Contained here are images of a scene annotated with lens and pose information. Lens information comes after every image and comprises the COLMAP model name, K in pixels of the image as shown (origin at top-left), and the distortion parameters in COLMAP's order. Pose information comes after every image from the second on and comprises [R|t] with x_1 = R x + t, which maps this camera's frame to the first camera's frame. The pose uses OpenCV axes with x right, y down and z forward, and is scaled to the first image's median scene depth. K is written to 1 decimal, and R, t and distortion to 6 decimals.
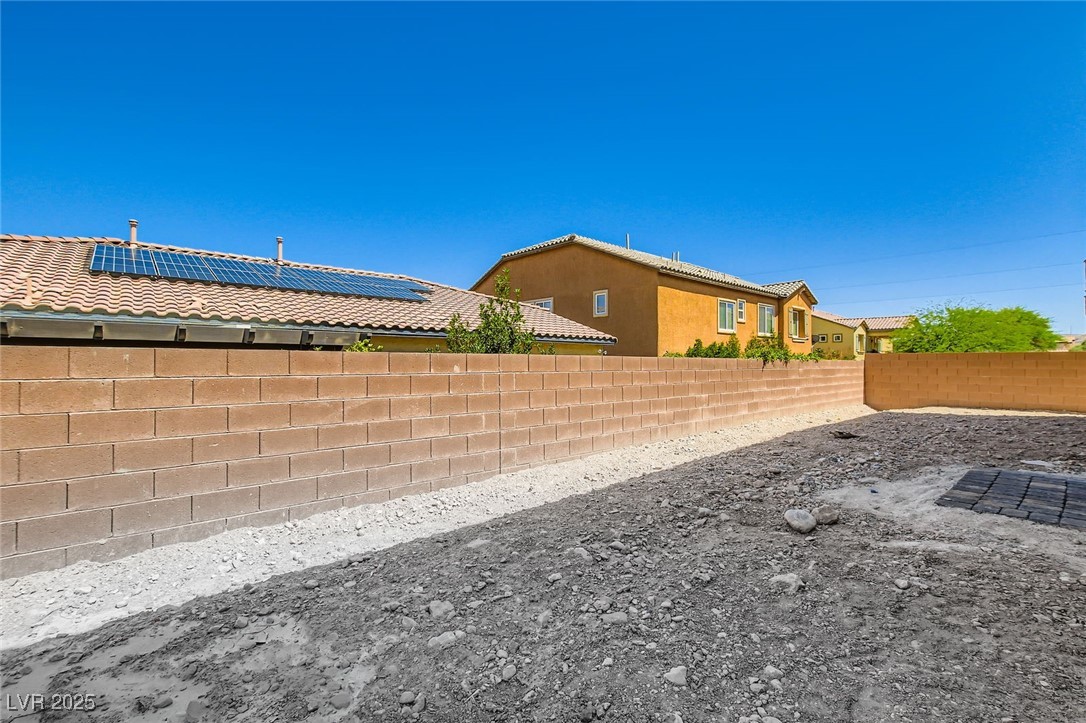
lens RADIAL K [[475.8, 0, 543.0], [0, 475.8, 365.3], [0, 0, 1]] dist [-0.001106, -0.000020]
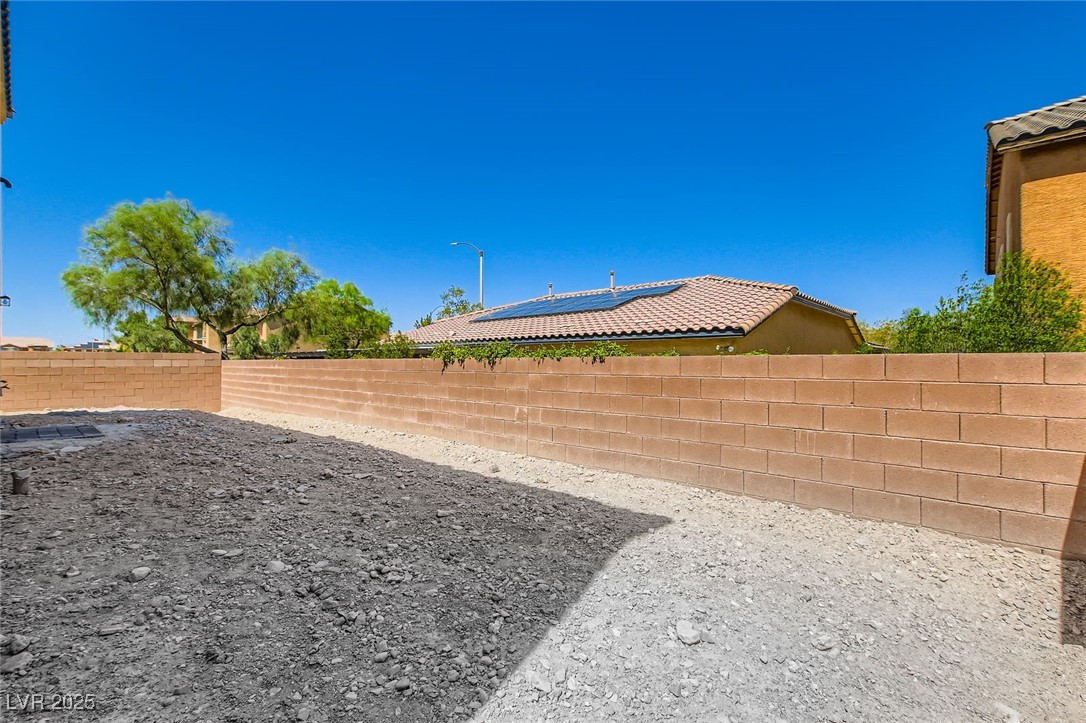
lens RADIAL K [[475.8, 0, 541.7], [0, 475.8, 362.3], [0, 0, 1]] dist [-0.001106, -0.000020]
pose [[0.114386, -0.004128, -0.993428, 0.988217], [-0.008744, 0.999948, -0.005162, -0.003792], [0.993398, 0.009277, 0.114344, 0.851708]]
